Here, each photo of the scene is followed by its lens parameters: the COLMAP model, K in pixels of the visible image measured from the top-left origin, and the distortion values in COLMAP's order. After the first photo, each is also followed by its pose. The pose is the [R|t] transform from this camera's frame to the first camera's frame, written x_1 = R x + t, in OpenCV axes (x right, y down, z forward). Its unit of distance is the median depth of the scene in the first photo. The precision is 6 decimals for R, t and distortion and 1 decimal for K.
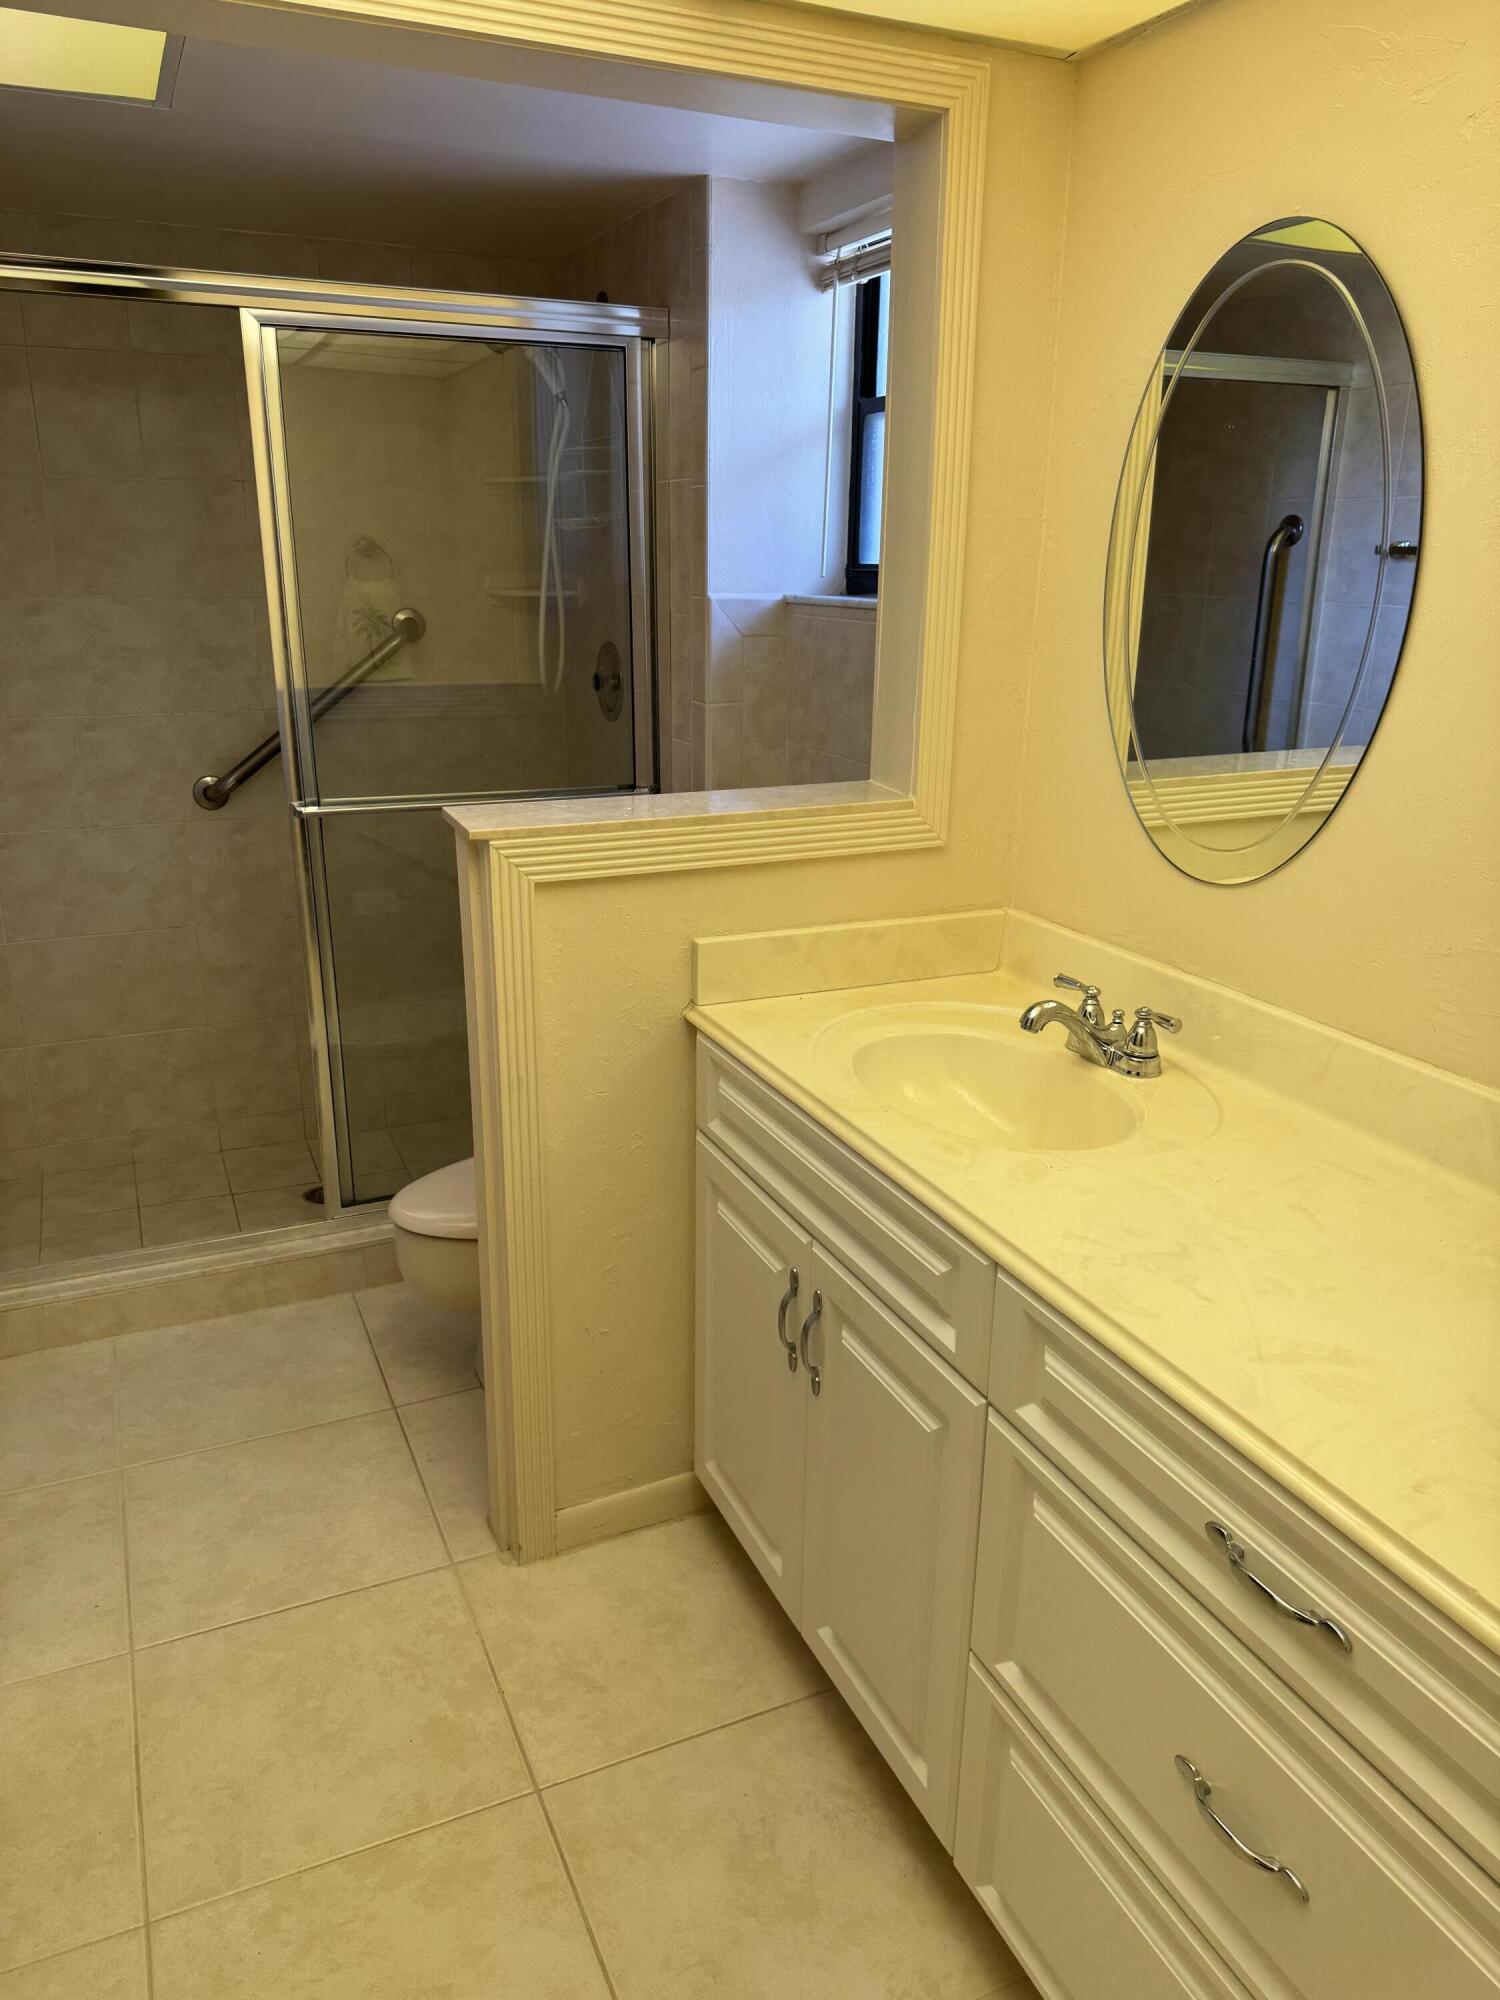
lens RADIAL K [[1409.1, 0, 761.4], [0, 1409.1, 1004.2], [0, 0, 1]] dist [-0.001238, -0.009310]
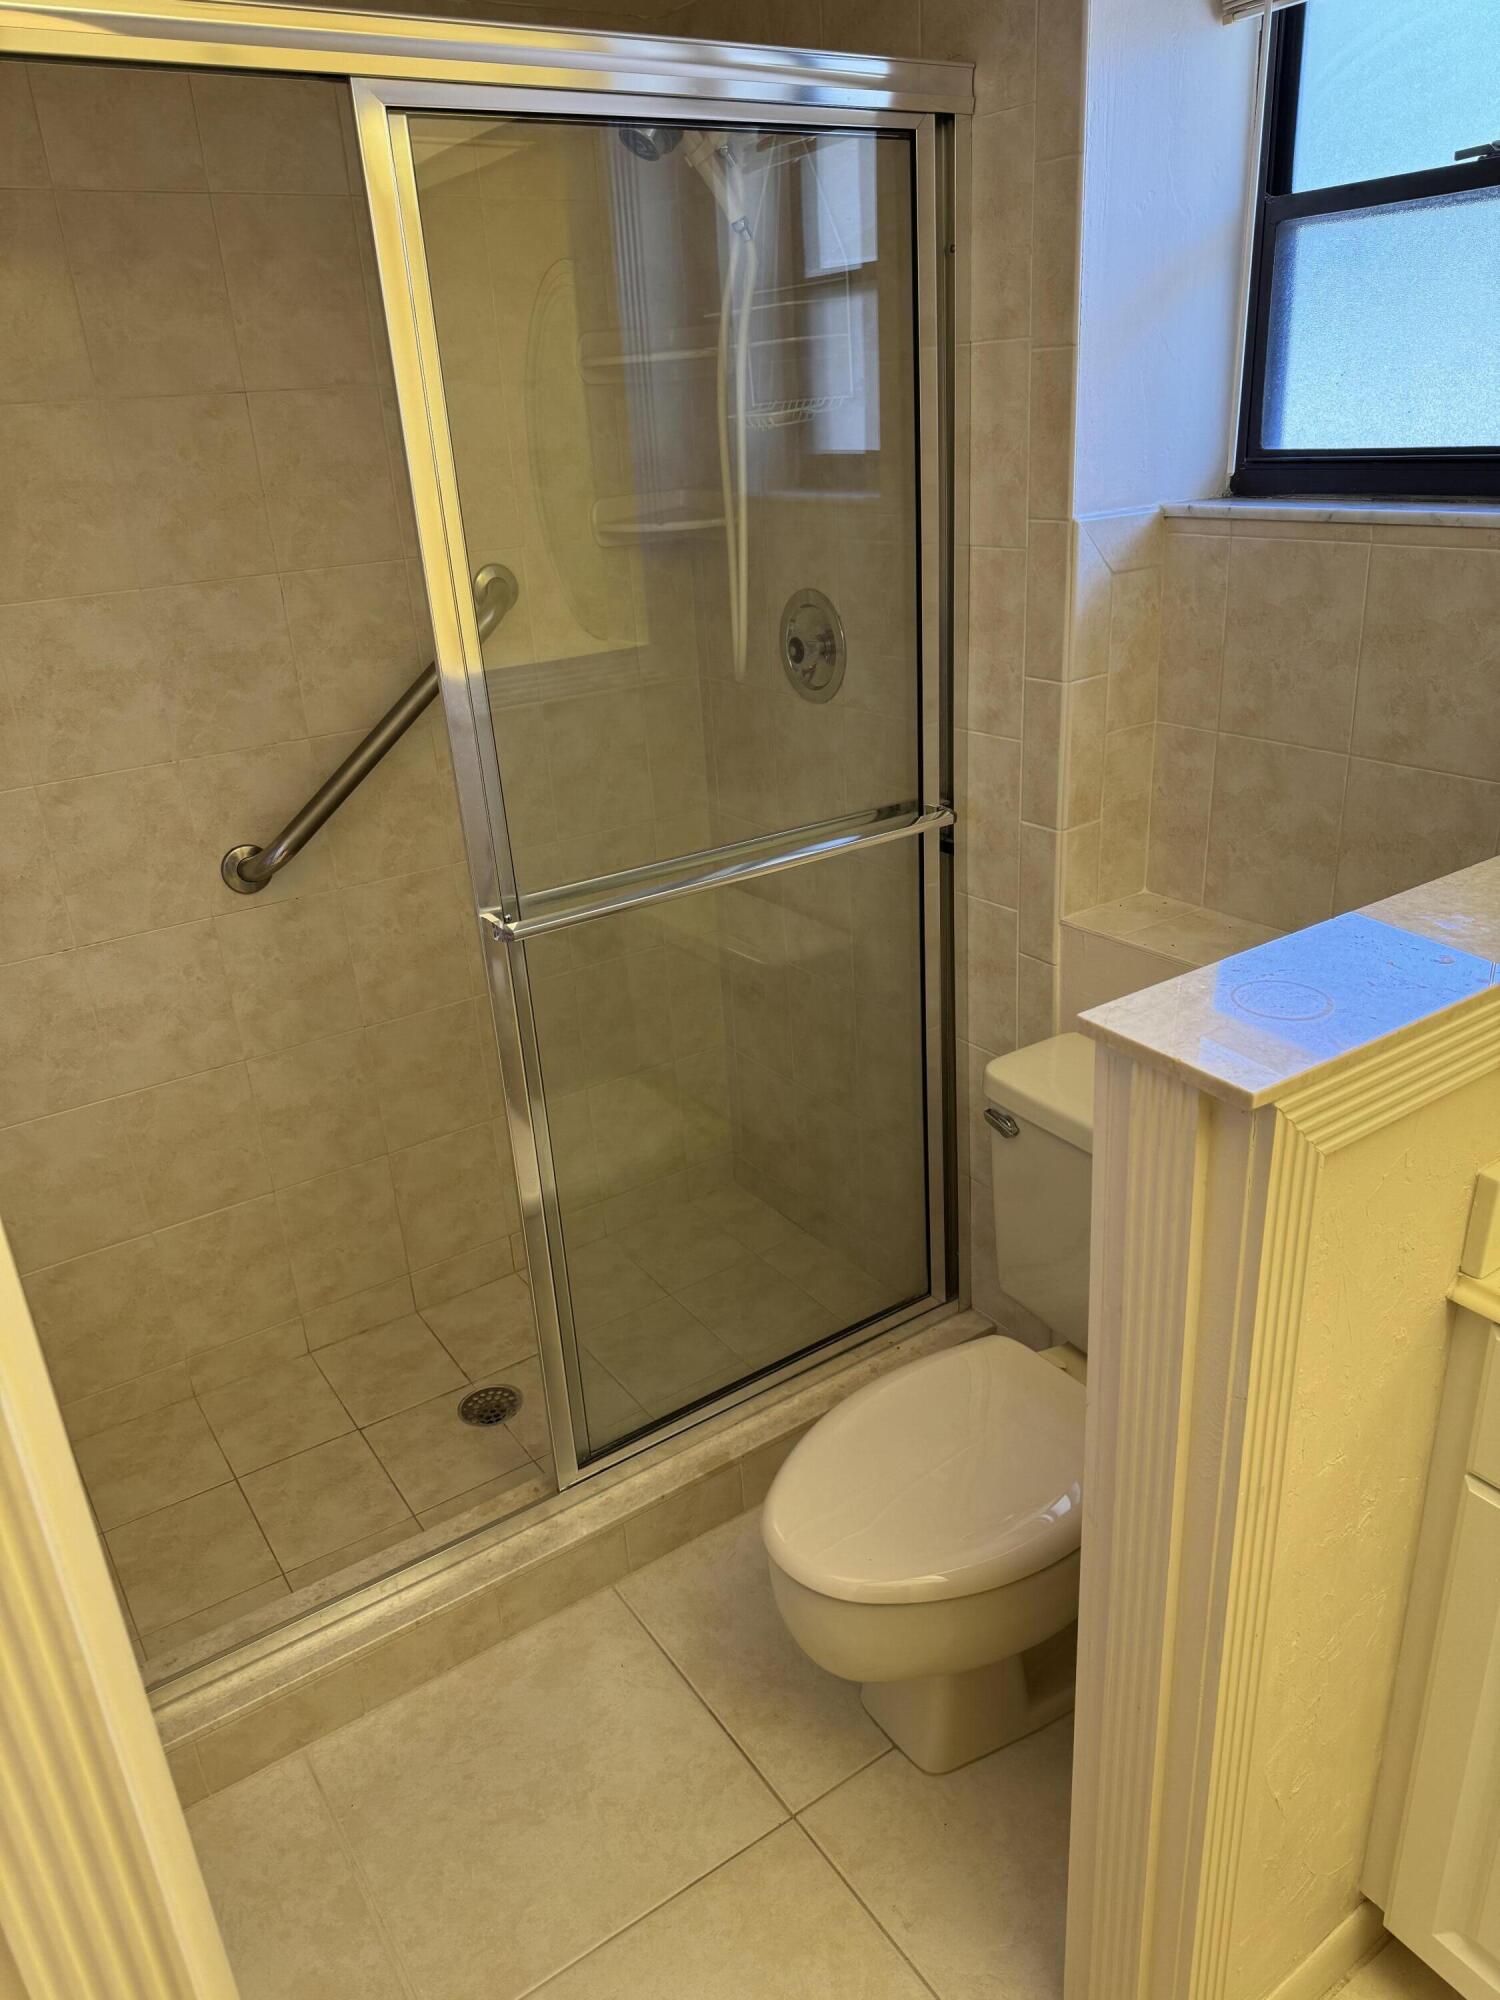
lens RADIAL K [[1409.1, 0, 738.0], [0, 1409.1, 997.1], [0, 0, 1]] dist [-0.001238, -0.009310]
pose [[0.985051, -0.128606, 0.114608, -0.253332], [0.118253, 0.988620, 0.092989, -0.129290], [-0.125262, -0.078046, 0.989049, 0.307416]]
